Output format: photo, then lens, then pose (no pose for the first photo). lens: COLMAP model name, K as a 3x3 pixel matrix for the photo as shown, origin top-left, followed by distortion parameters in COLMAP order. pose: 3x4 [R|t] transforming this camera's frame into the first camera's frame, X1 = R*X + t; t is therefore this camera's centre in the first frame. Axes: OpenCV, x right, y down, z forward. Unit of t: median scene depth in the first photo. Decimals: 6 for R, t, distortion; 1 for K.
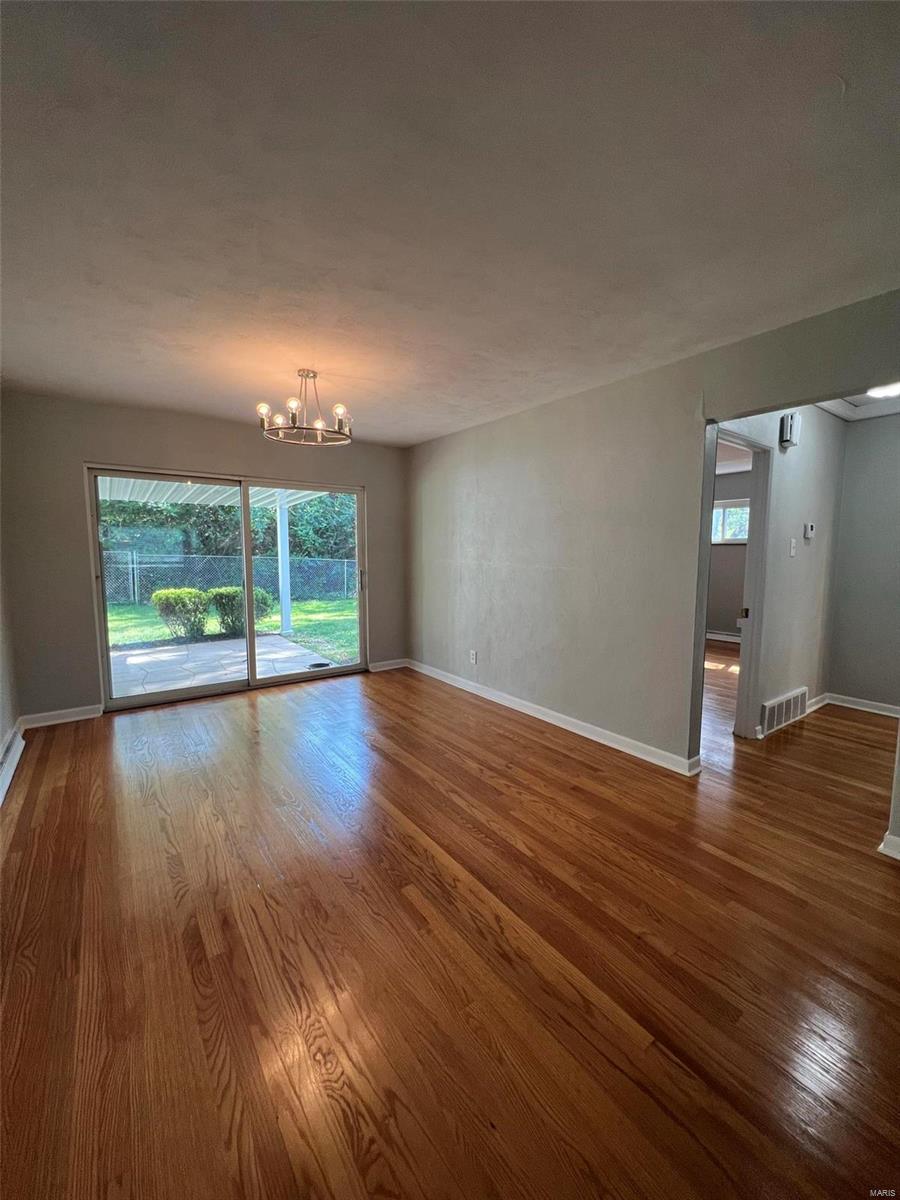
lens RADIAL K [[479.7, 0, 452.1], [0, 479.7, 598.4], [0, 0, 1]] dist [-0.001183, -0.000204]
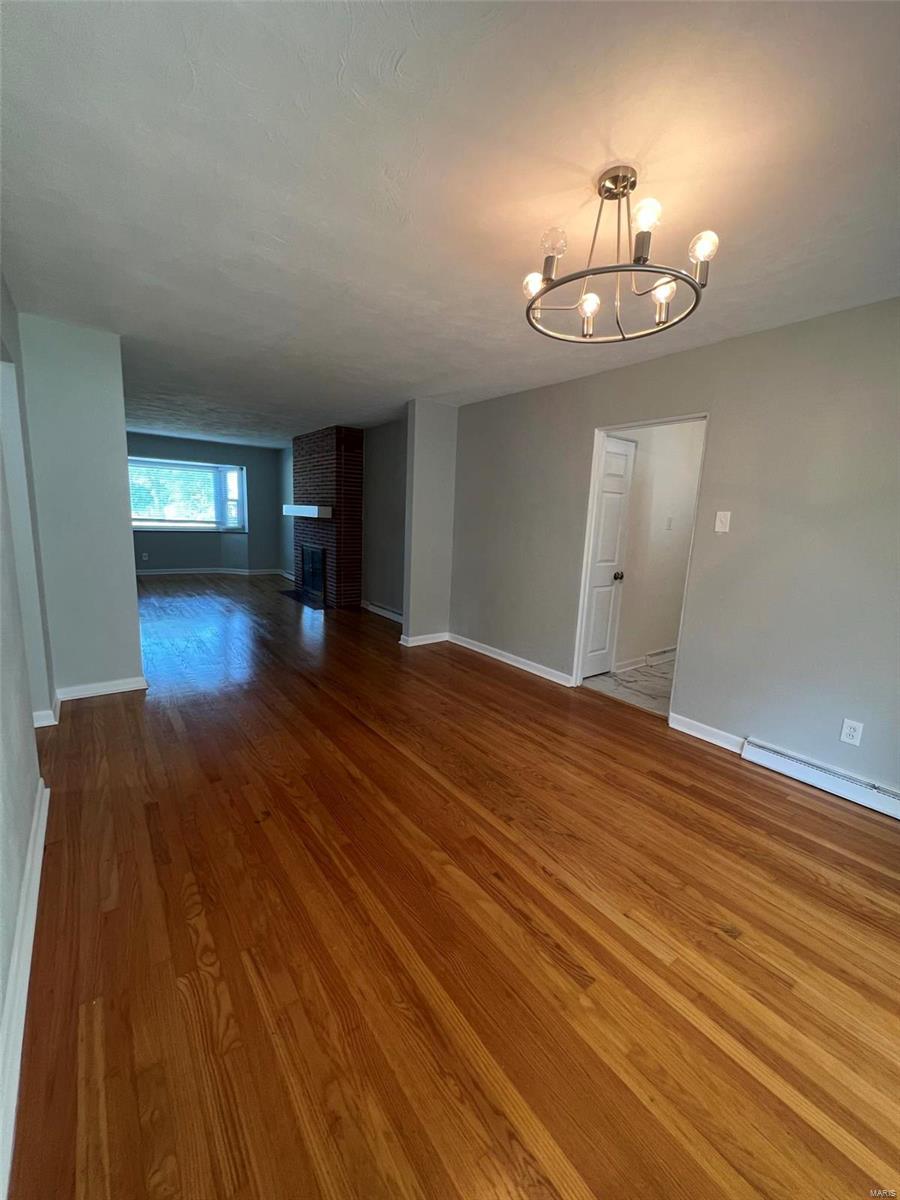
lens RADIAL K [[479.7, 0, 452.1], [0, 479.7, 598.4], [0, 0, 1]] dist [-0.001183, -0.000204]
pose [[-0.998920, -0.039561, -0.024357, -0.132500], [-0.044700, 0.961295, 0.271870, -0.171469], [0.012659, 0.272665, -0.962026, 1.617772]]
